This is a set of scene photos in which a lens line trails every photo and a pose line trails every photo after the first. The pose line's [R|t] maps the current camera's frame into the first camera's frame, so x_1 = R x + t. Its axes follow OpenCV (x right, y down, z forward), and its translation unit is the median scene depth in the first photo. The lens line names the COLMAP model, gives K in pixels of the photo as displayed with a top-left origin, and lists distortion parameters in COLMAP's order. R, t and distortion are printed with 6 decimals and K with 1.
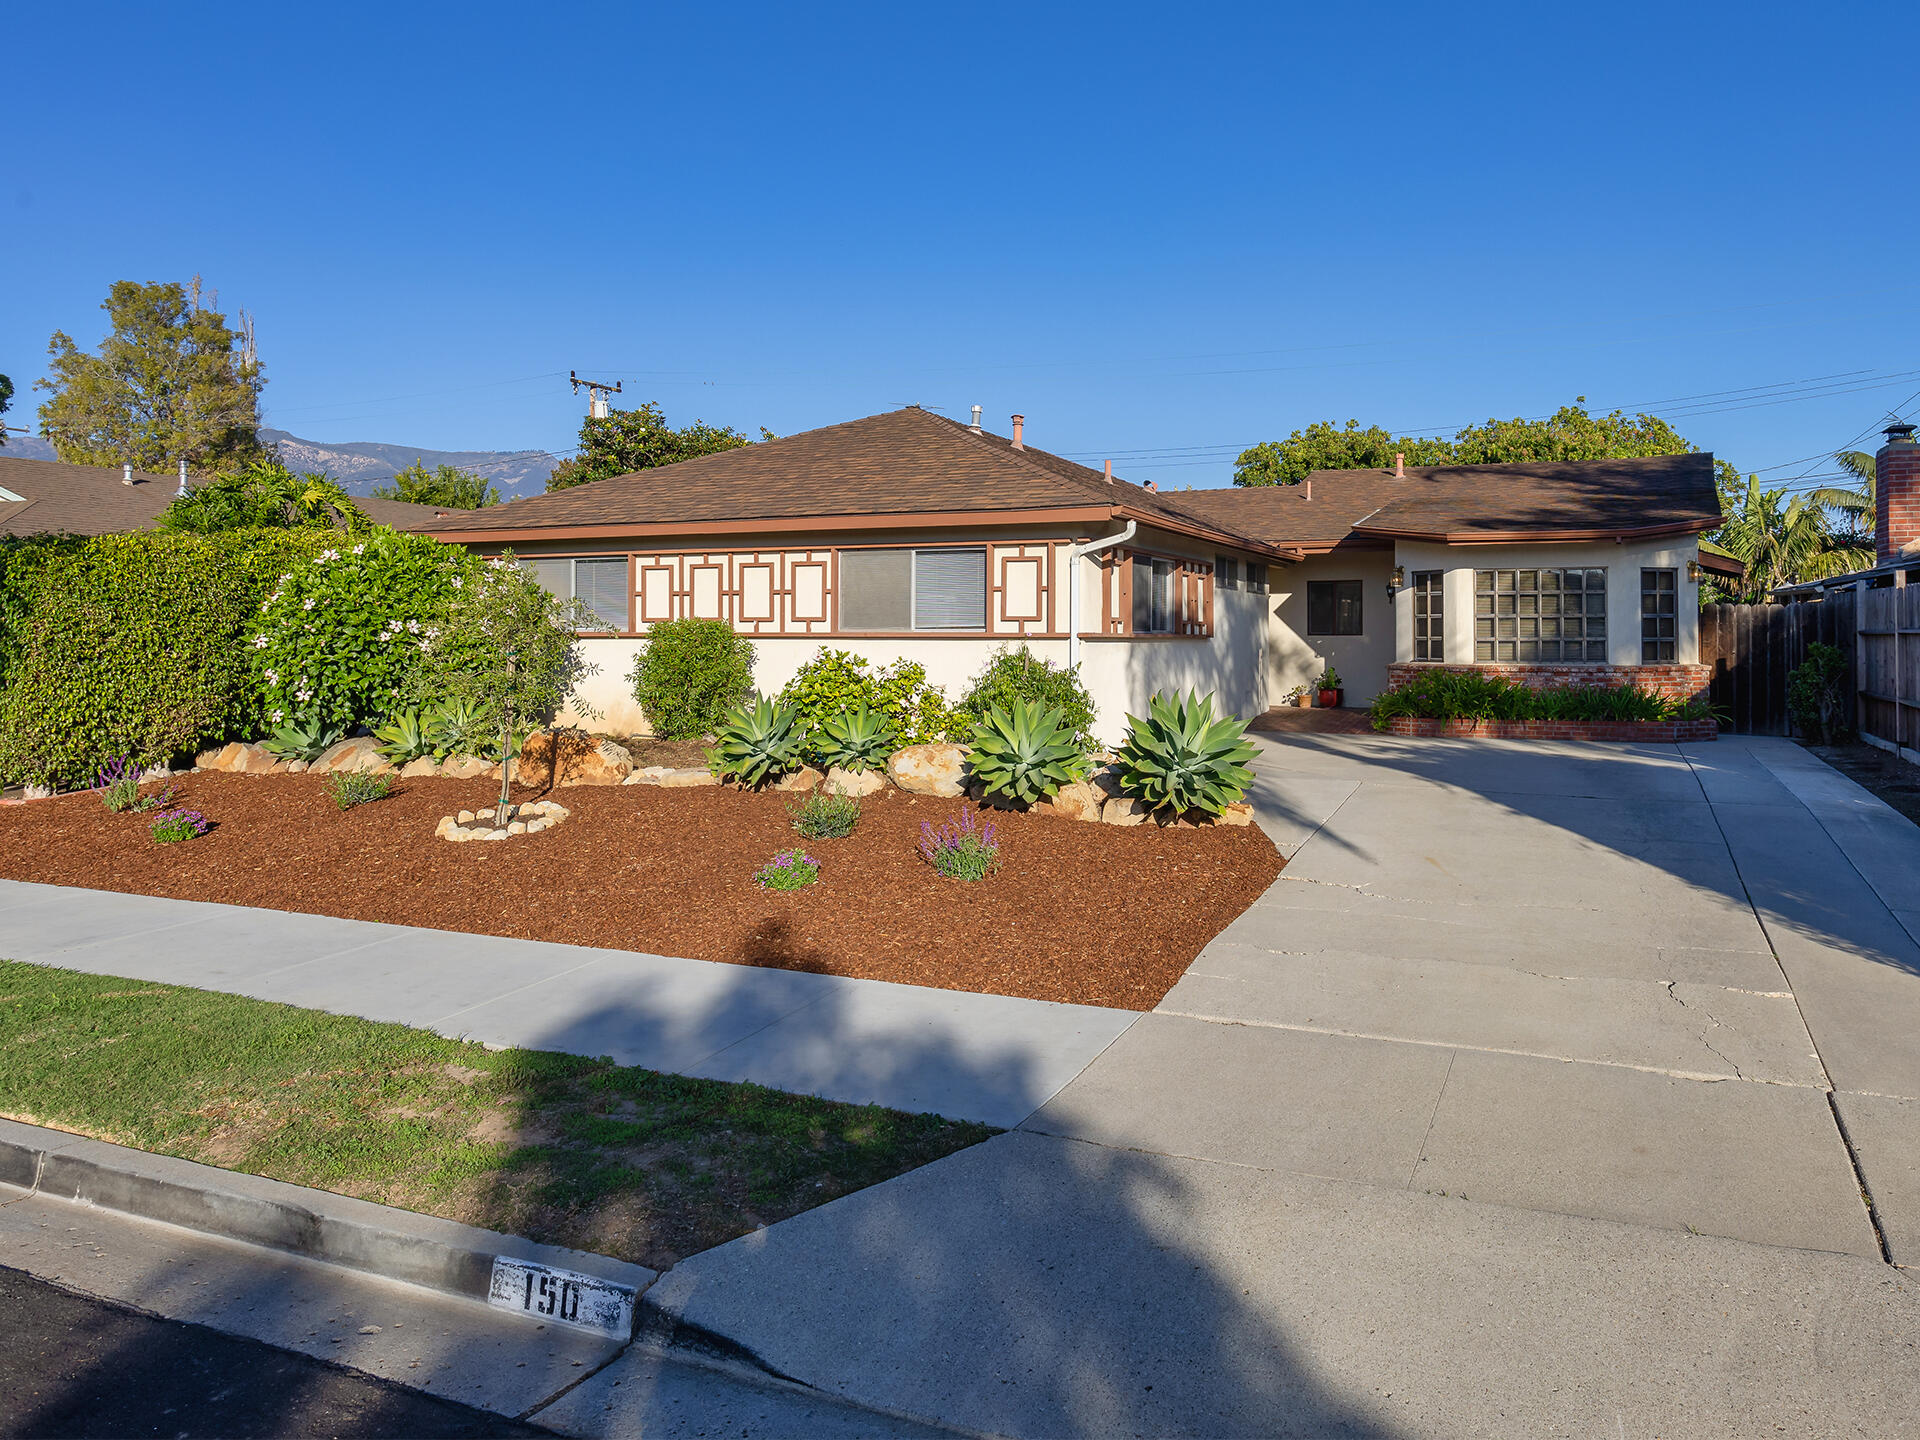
lens RADIAL K [[1321.3, 0, 1063.7], [0, 1321.3, 624.0], [0, 0, 1]] dist [-0.051126, 0.045206]
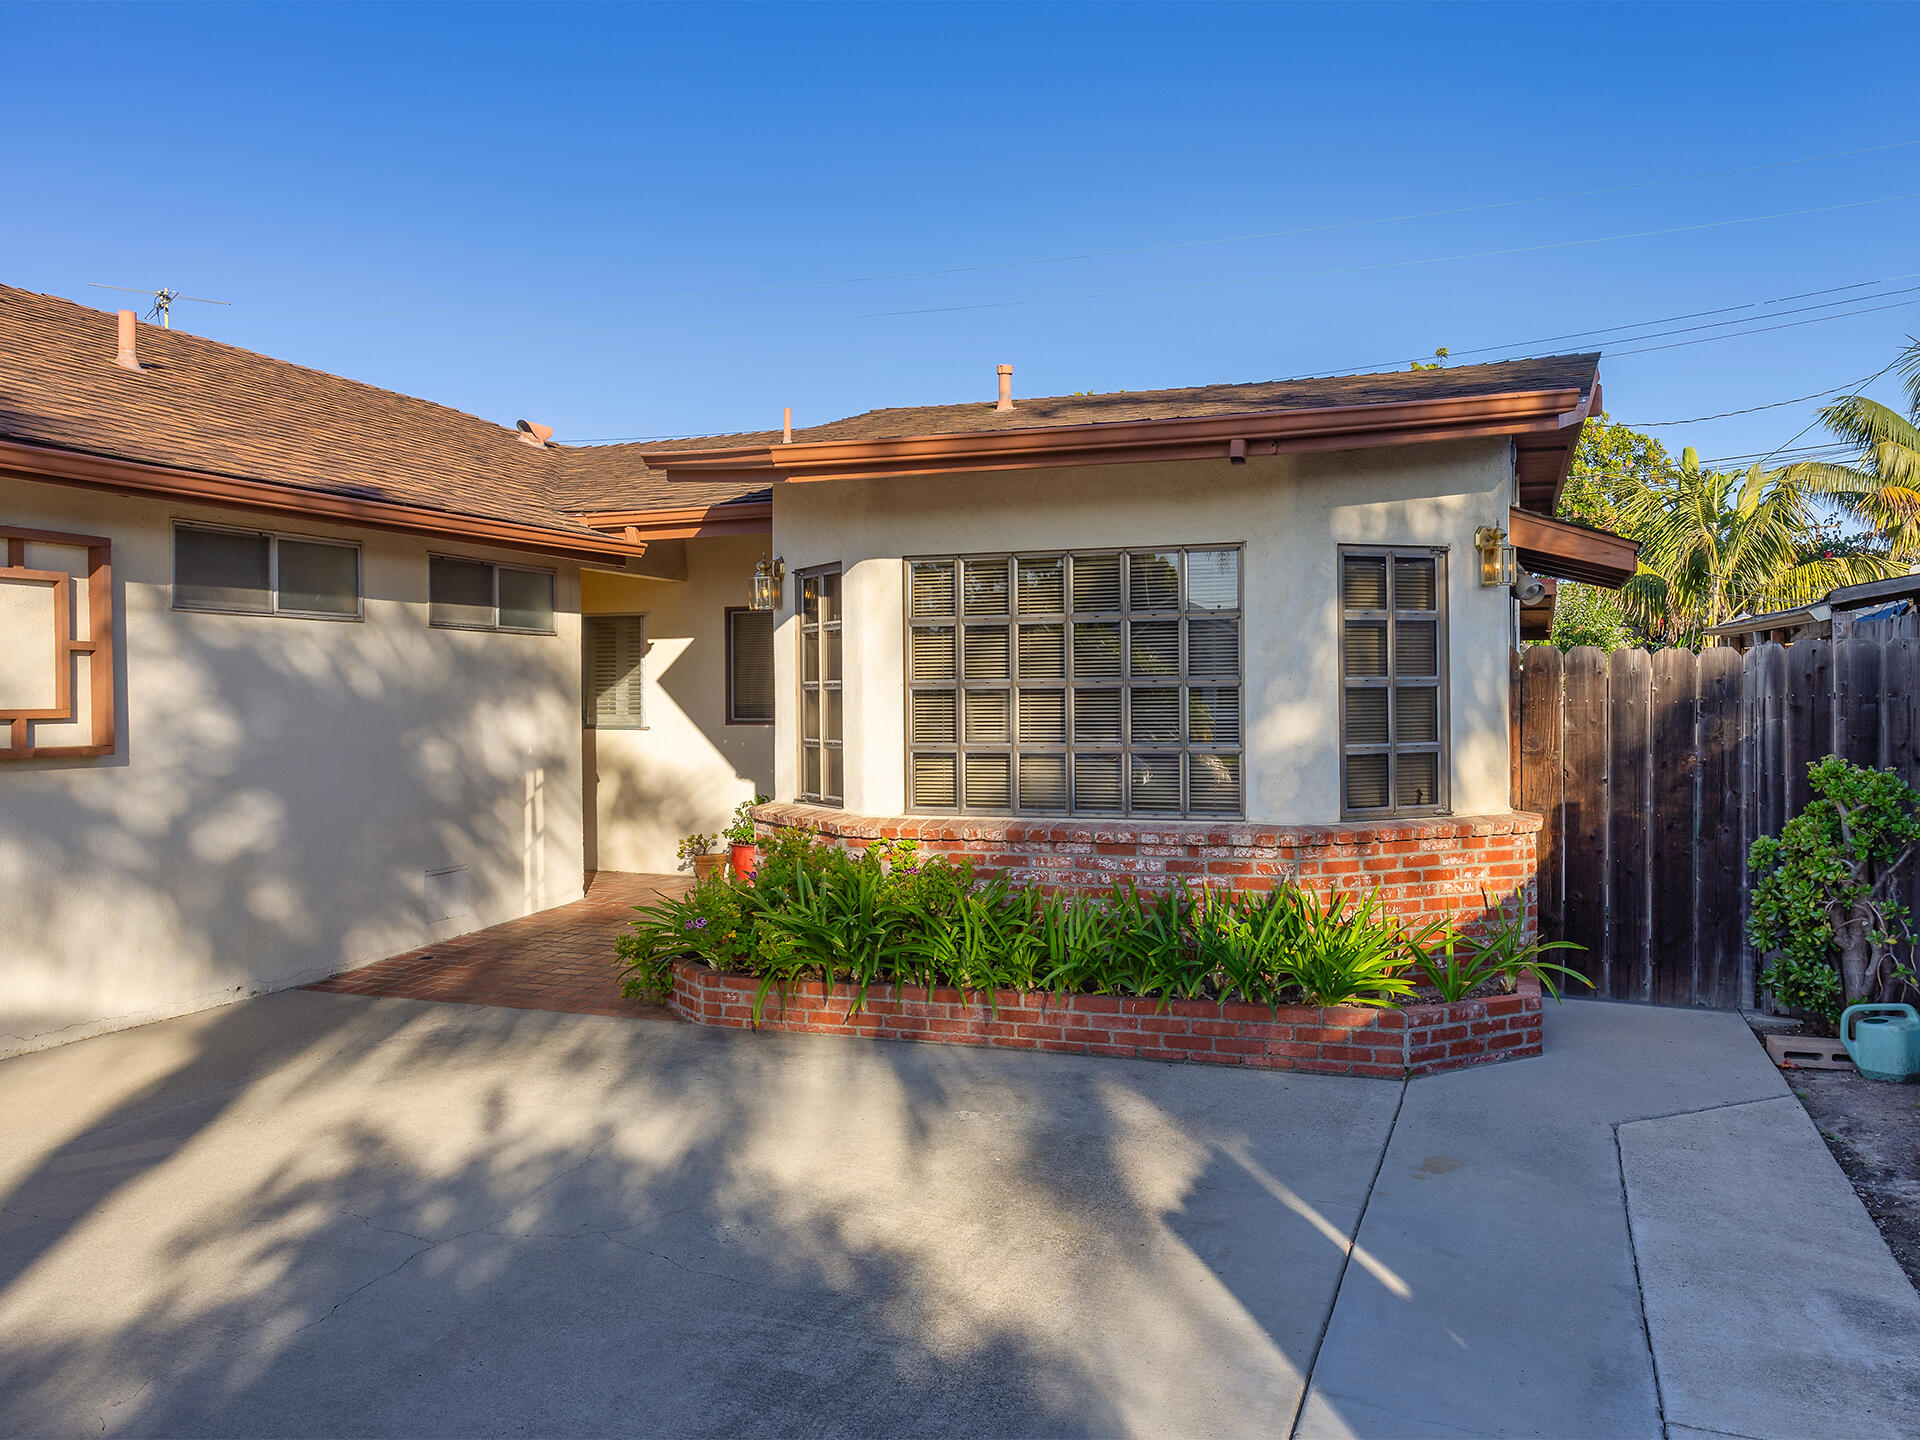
lens RADIAL K [[1438.2, 0, 1043.3], [0, 1438.2, 722.6], [0, 0, 1]] dist [-0.008474, -0.000114]
pose [[0.998454, -0.009506, 0.054758, 0.413404], [0.008043, 0.999606, 0.026883, -0.007670], [-0.054992, -0.026401, 0.998138, 0.752575]]
